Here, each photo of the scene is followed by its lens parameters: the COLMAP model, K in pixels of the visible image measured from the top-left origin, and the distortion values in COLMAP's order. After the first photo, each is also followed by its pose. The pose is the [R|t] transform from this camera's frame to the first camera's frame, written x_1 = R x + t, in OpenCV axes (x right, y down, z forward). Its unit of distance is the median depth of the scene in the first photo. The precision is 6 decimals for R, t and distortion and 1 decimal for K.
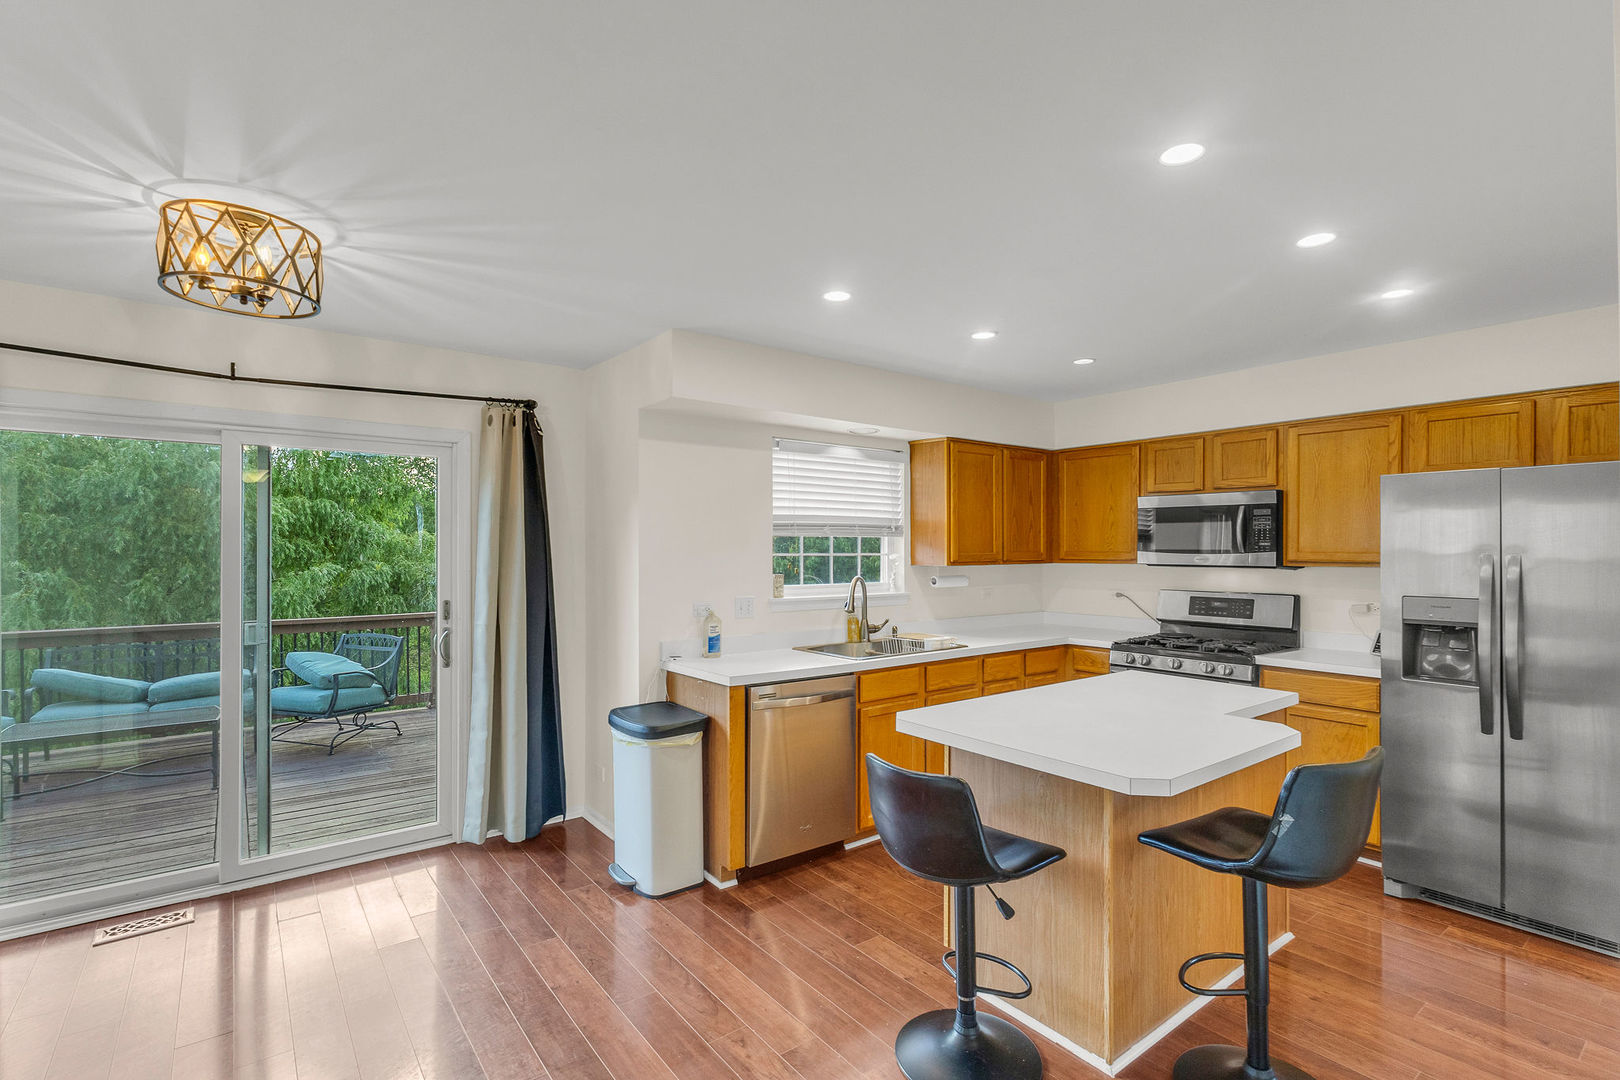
lens RADIAL K [[750.8, 0, 805.5], [0, 750.8, 546.4], [0, 0, 1]] dist [0.002188, 0.001278]
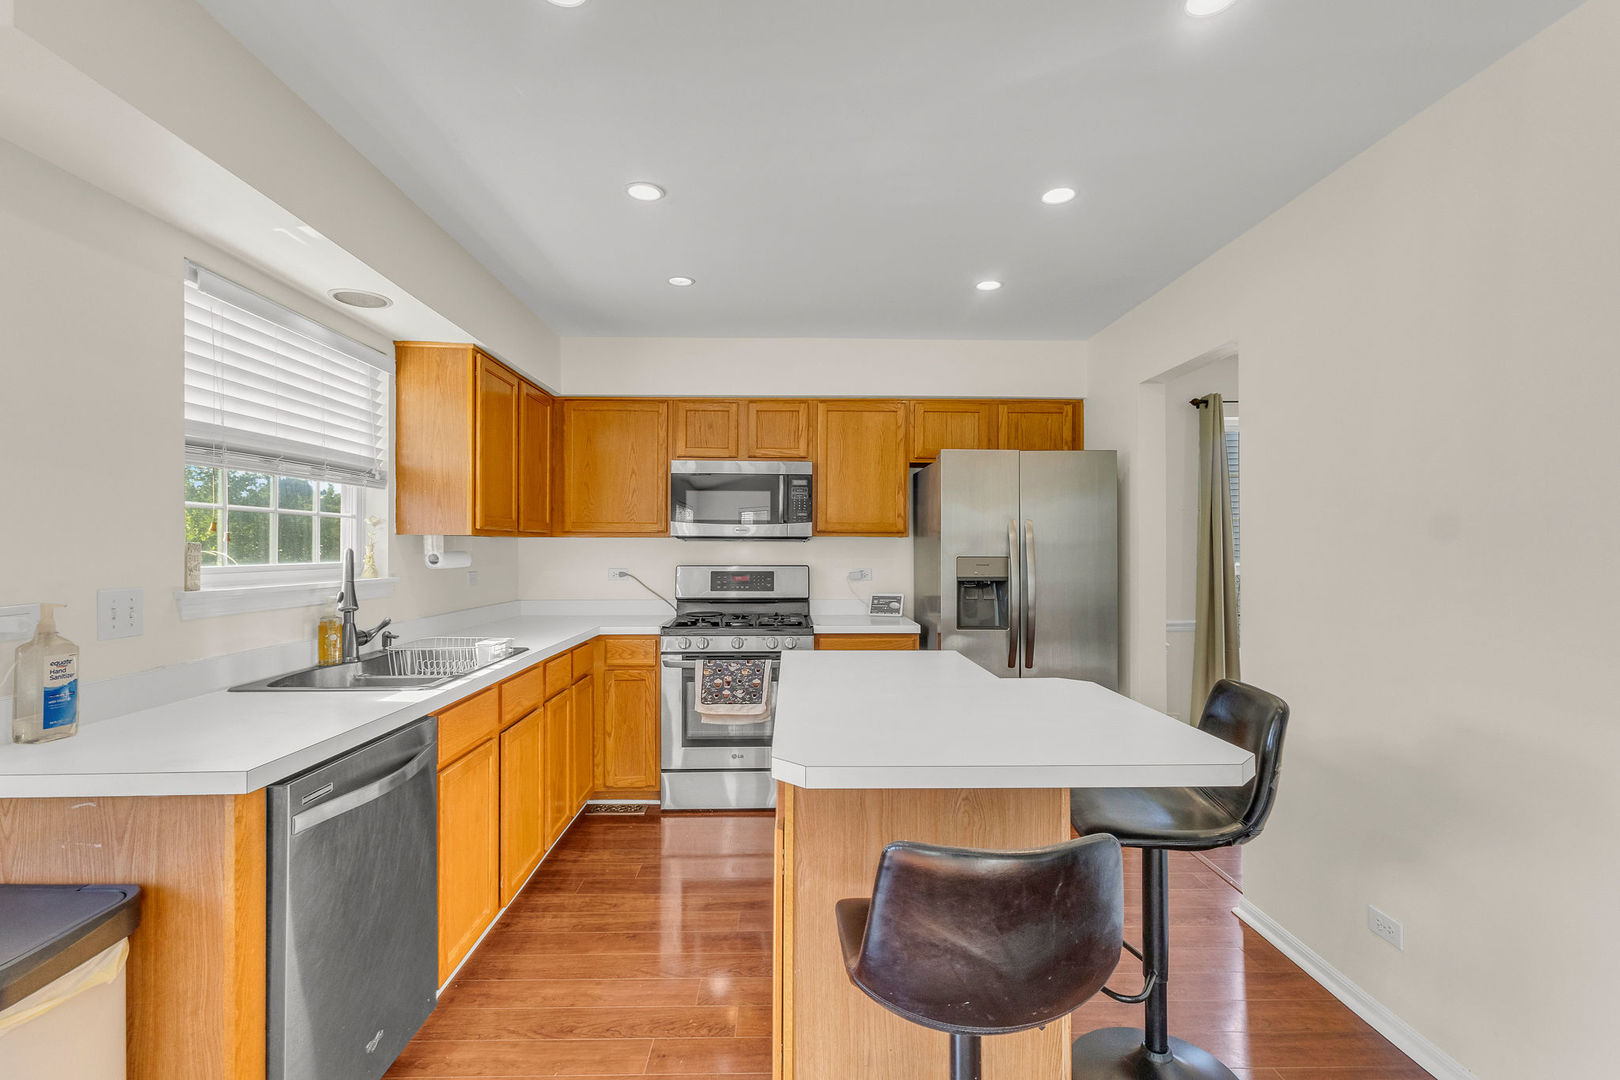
lens RADIAL K [[750.8, 0, 805.5], [0, 750.8, 546.4], [0, 0, 1]] dist [0.002188, 0.001278]
pose [[0.592620, 0.001406, 0.805481, -0.184421], [-0.003830, 0.999992, 0.001073, 0.035881], [-0.805473, -0.003721, 0.592621, 0.369851]]
